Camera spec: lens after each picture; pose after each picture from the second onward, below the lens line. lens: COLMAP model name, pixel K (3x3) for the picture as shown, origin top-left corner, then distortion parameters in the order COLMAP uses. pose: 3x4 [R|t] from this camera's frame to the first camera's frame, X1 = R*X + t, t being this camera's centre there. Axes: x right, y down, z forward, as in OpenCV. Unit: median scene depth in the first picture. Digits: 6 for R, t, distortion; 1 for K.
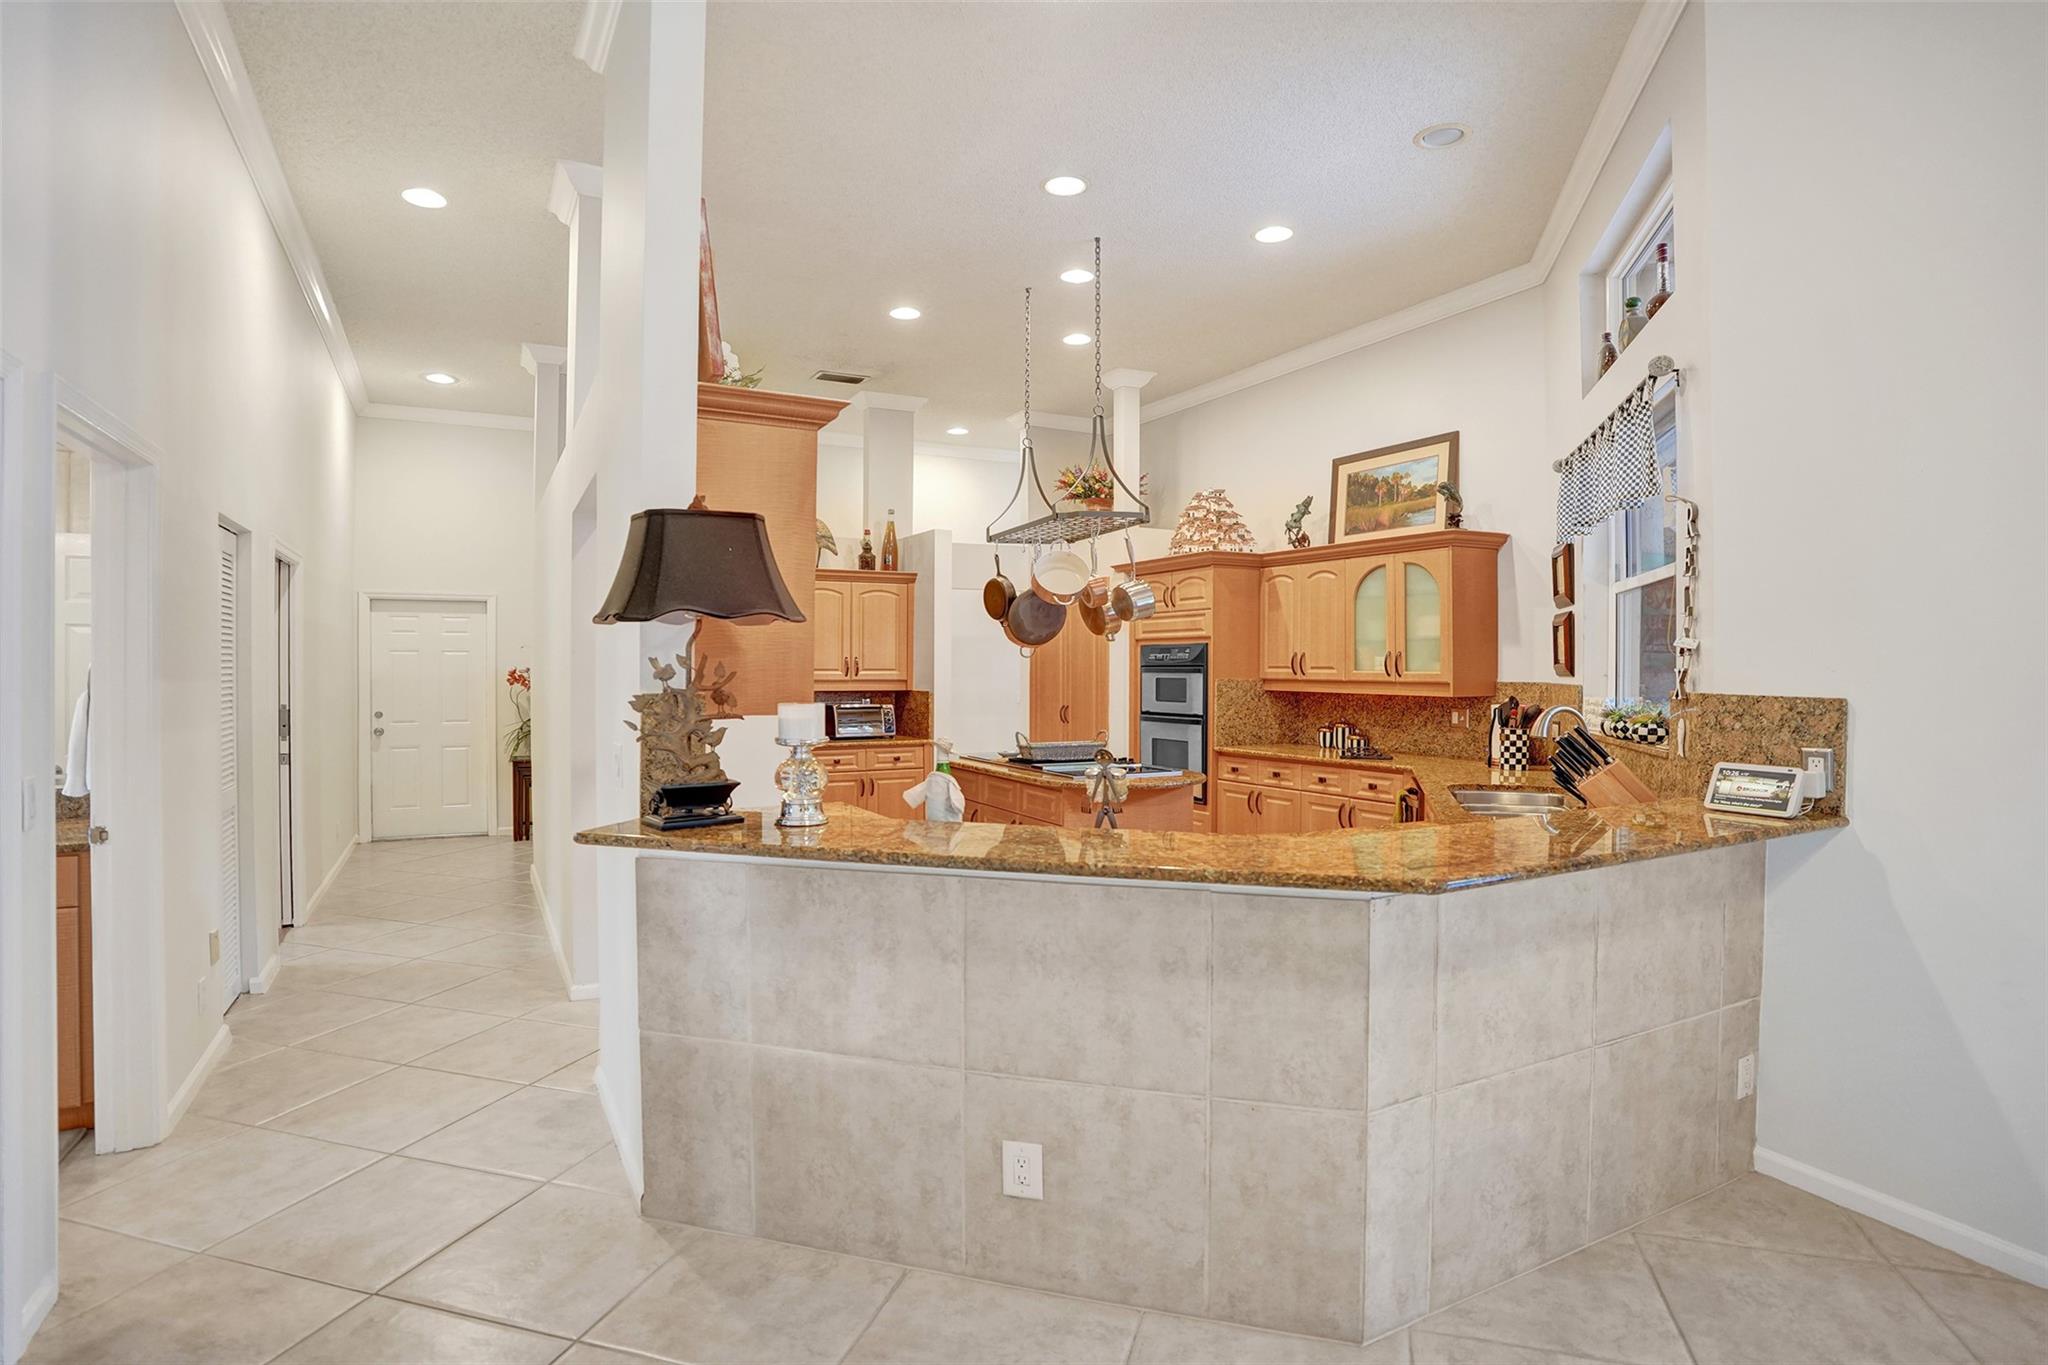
lens RADIAL K [[1062.1, 0, 1026.1], [0, 1062.1, 680.9], [0, 0, 1]] dist [-0.076291, 0.032524]
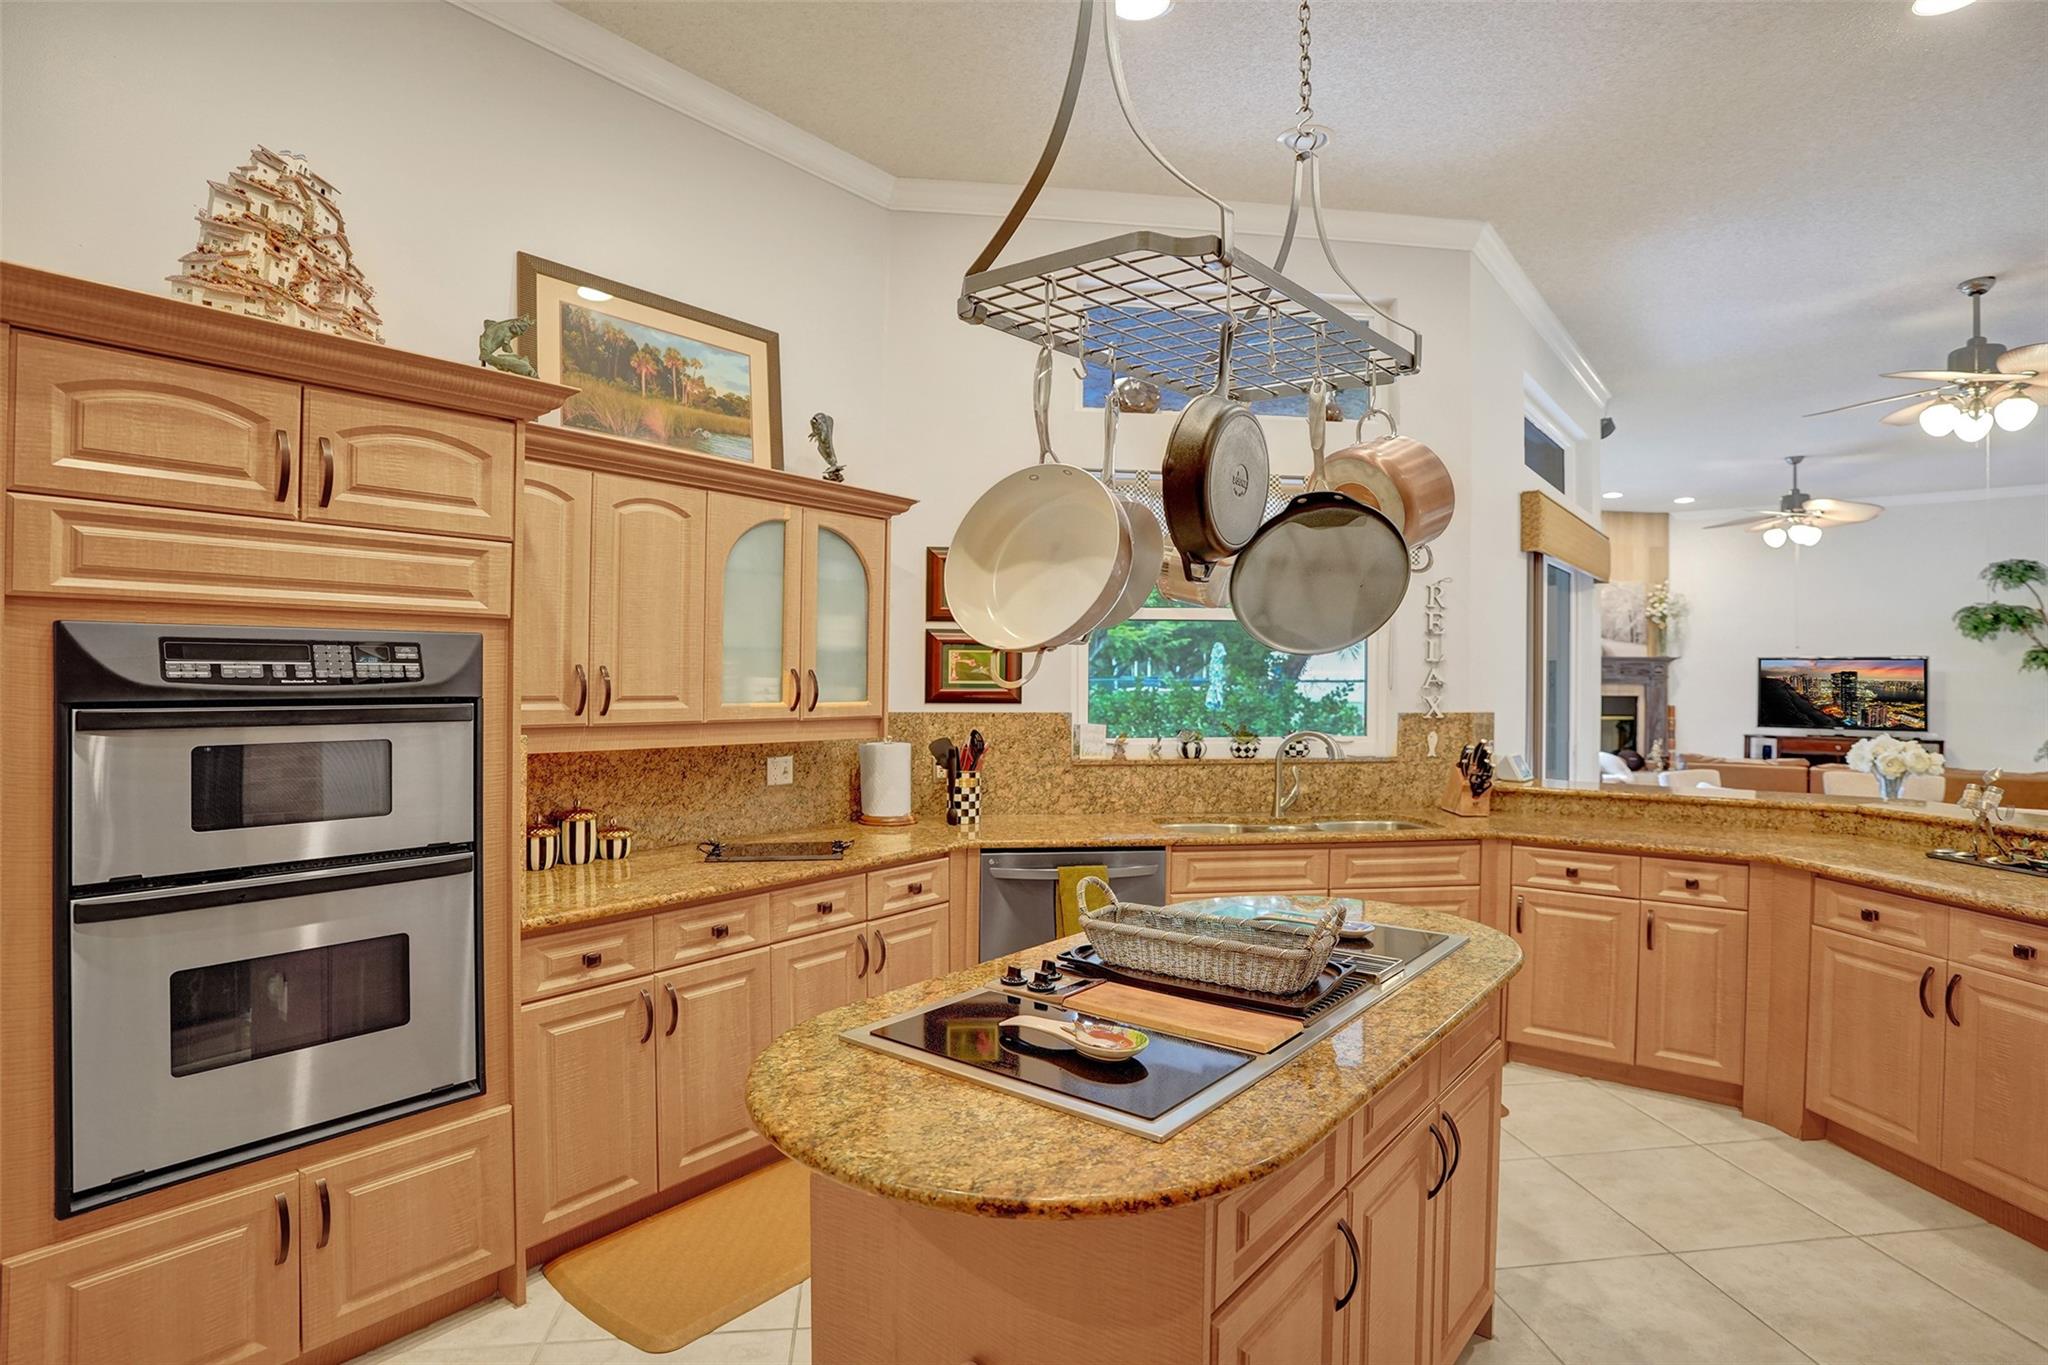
lens RADIAL K [[1062.1, 0, 1026.1], [0, 1062.1, 680.9], [0, 0, 1]] dist [-0.076291, 0.032524]
pose [[-0.410078, -0.006634, 0.912026, -0.251411], [0.004309, 0.999948, 0.009211, -0.026164], [-0.912040, 0.007707, -0.410028, 1.120215]]
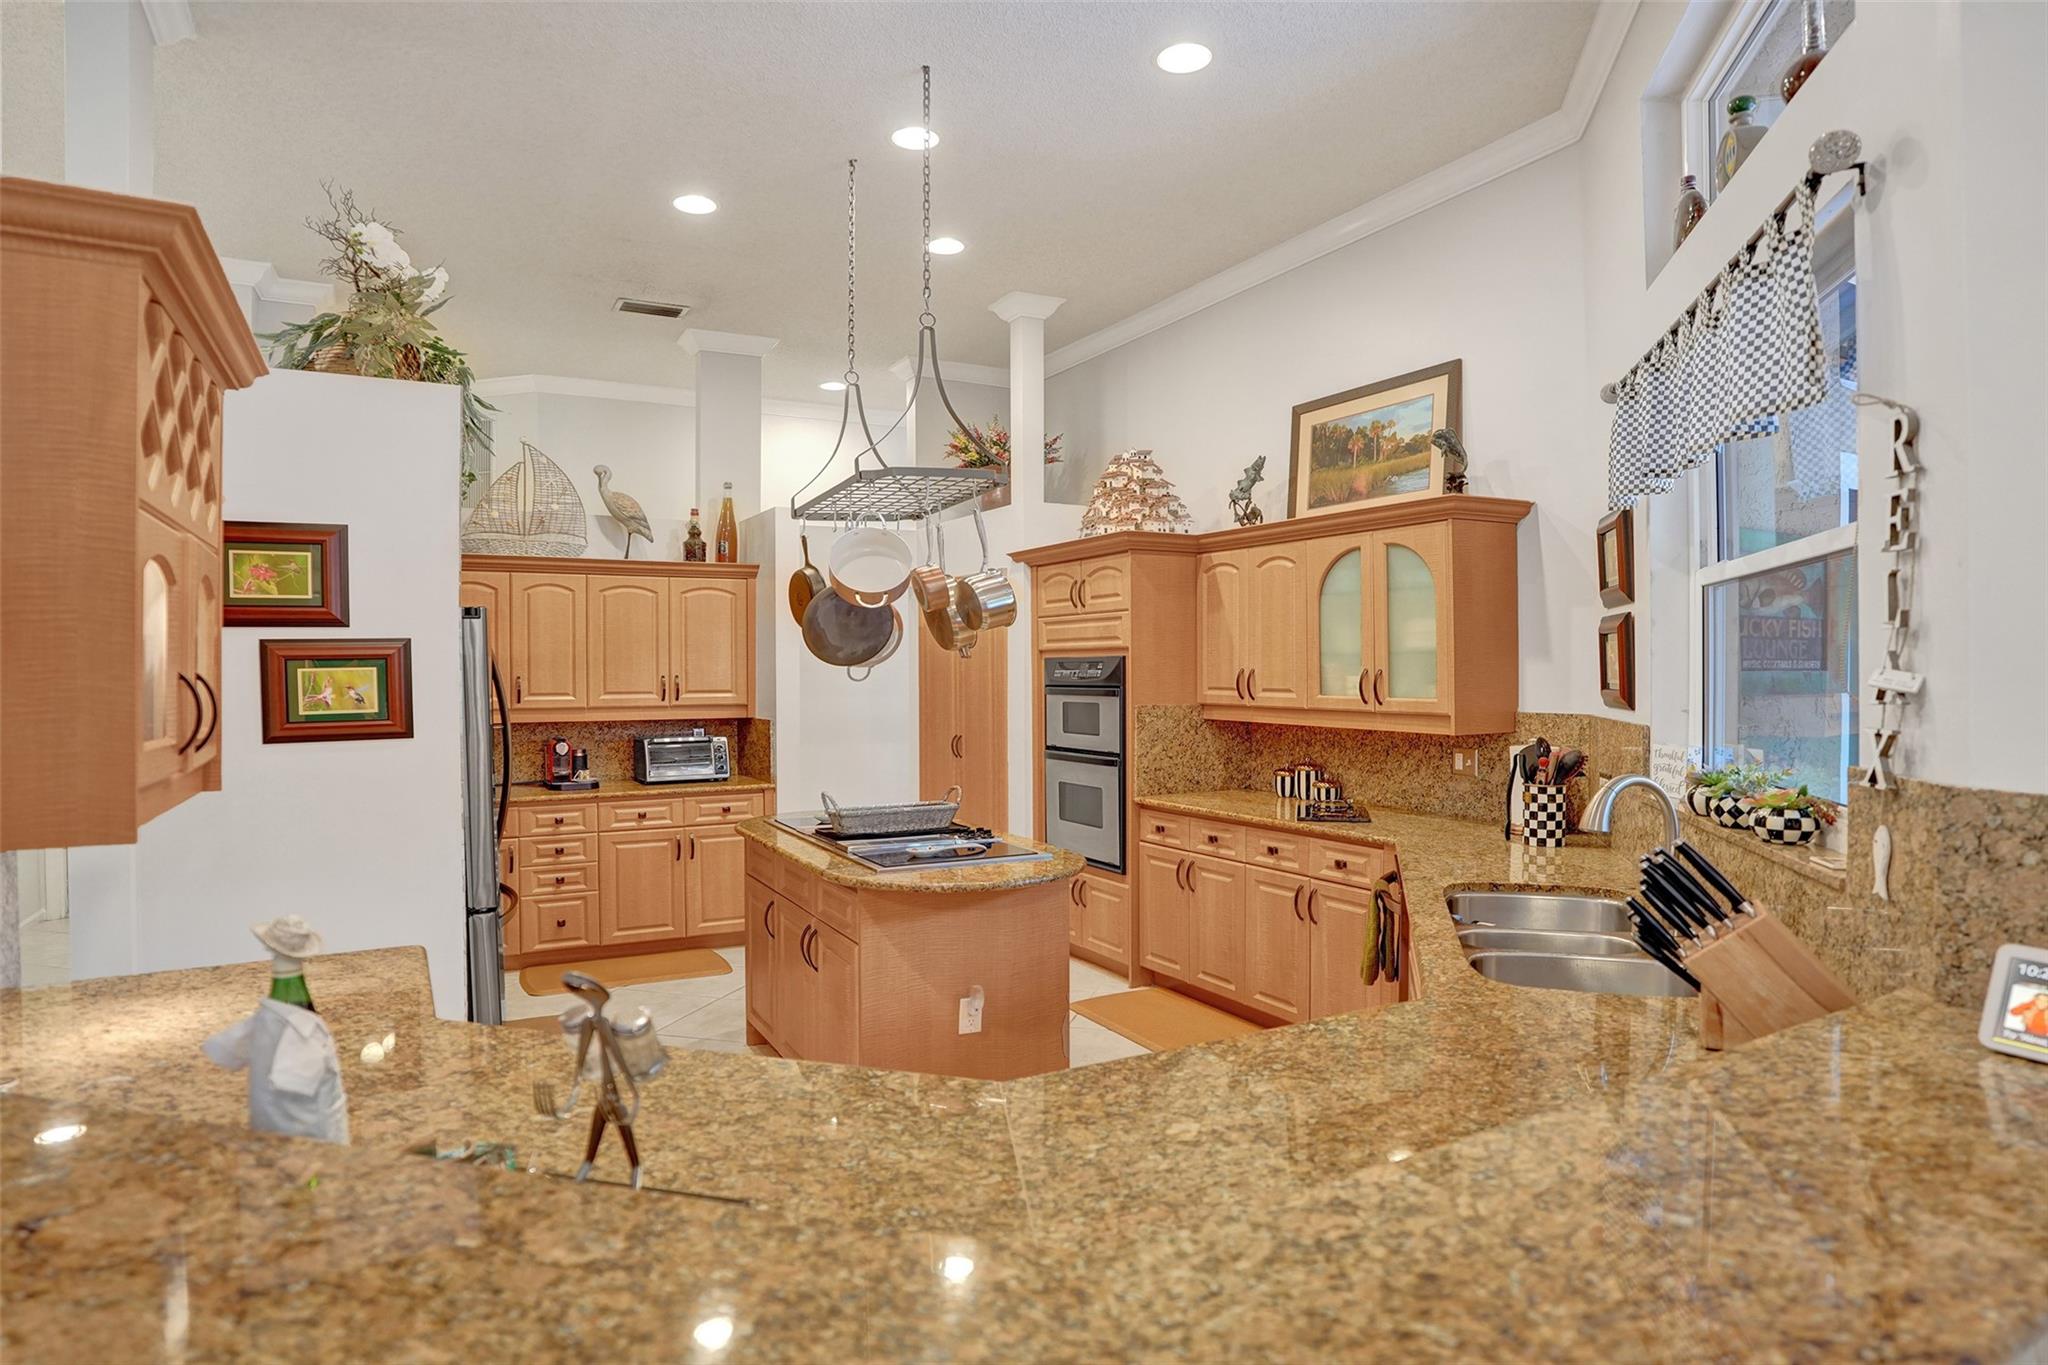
lens RADIAL K [[1134.6, 0, 1031.0], [0, 1134.6, 683.7], [0, 0, 1]] dist [-0.071315, 0.029155]
pose [[0.999794, -0.007288, 0.018952, 0.103723], [0.007275, 0.999973, 0.000759, -0.020121], [-0.018957, -0.000621, 0.999820, 0.241790]]
